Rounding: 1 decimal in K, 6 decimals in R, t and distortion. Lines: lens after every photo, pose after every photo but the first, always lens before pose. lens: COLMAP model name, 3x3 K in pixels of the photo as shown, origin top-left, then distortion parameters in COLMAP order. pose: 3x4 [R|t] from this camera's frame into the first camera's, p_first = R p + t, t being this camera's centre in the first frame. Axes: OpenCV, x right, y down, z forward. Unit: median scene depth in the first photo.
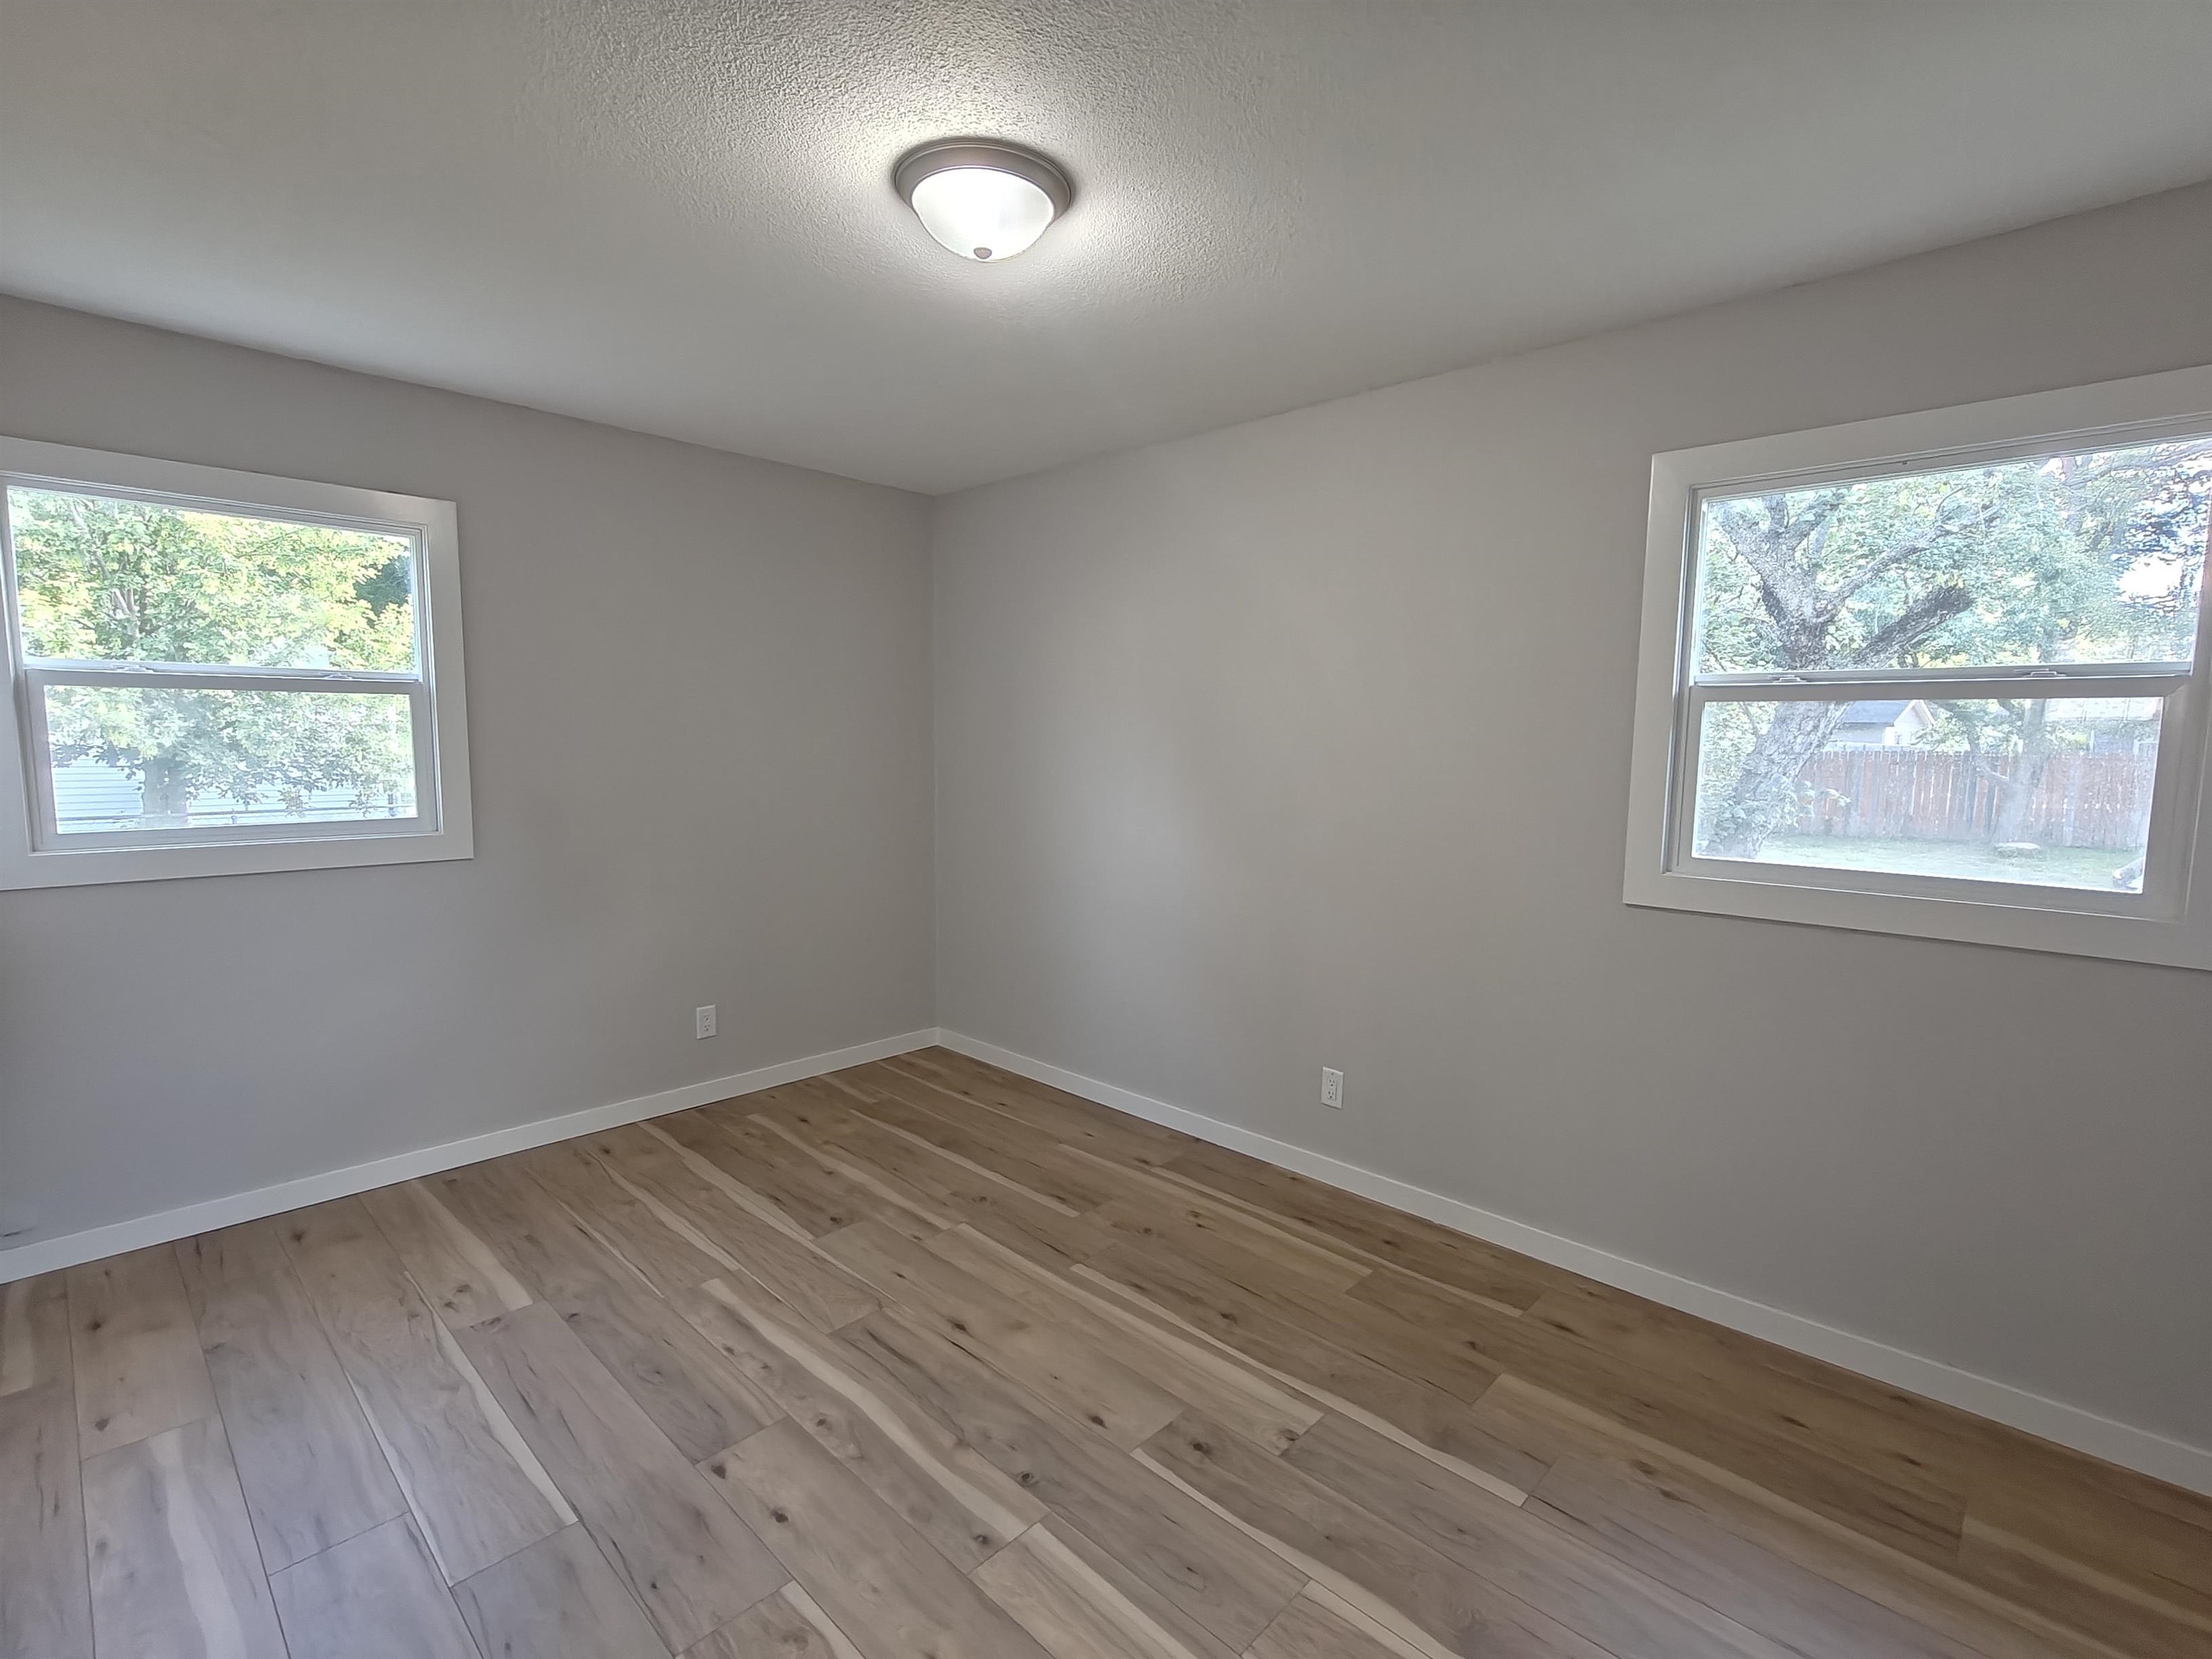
lens RADIAL K [[1026.4, 0, 1099.6], [0, 1026.4, 822.4], [0, 0, 1]] dist [0.000182, 0.001249]
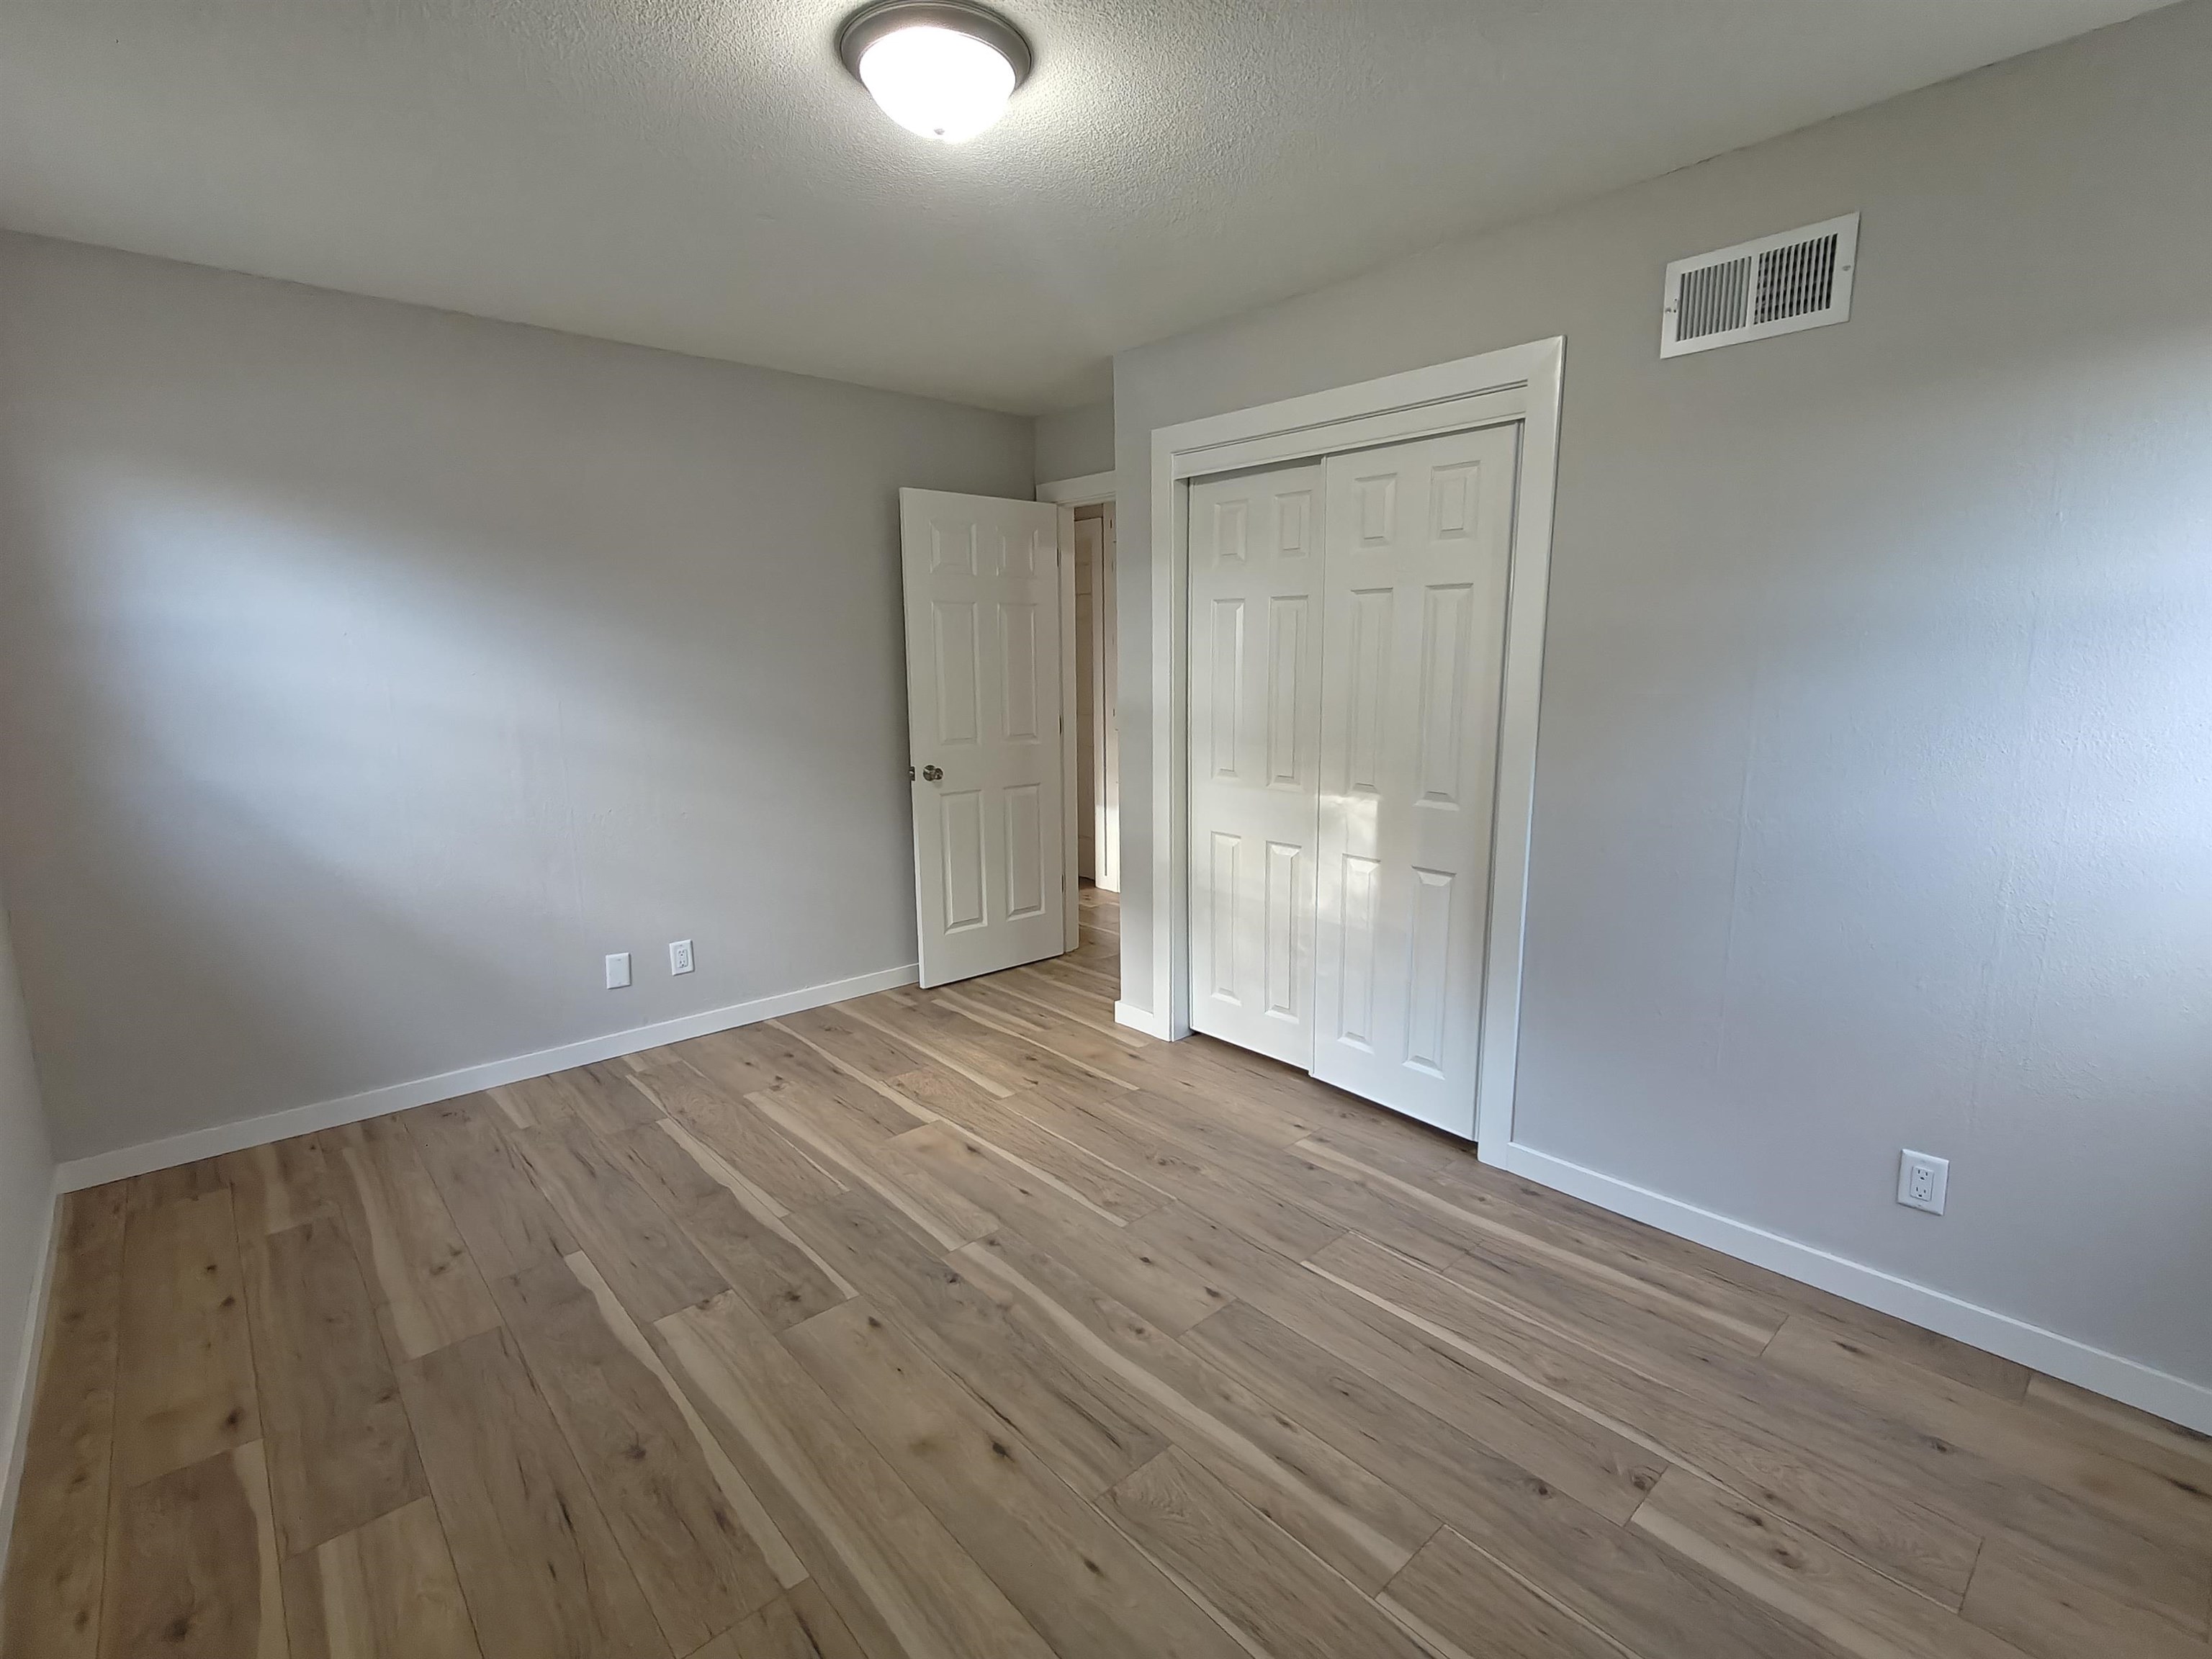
lens RADIAL K [[1026.4, 0, 1101.2], [0, 1026.4, 827.4], [0, 0, 1]] dist [0.000182, 0.001249]
pose [[-0.997306, -0.016952, 0.071372, -0.261000], [0.002010, 0.966254, 0.257582, -0.145702], [-0.073330, 0.257031, -0.963617, 1.635058]]
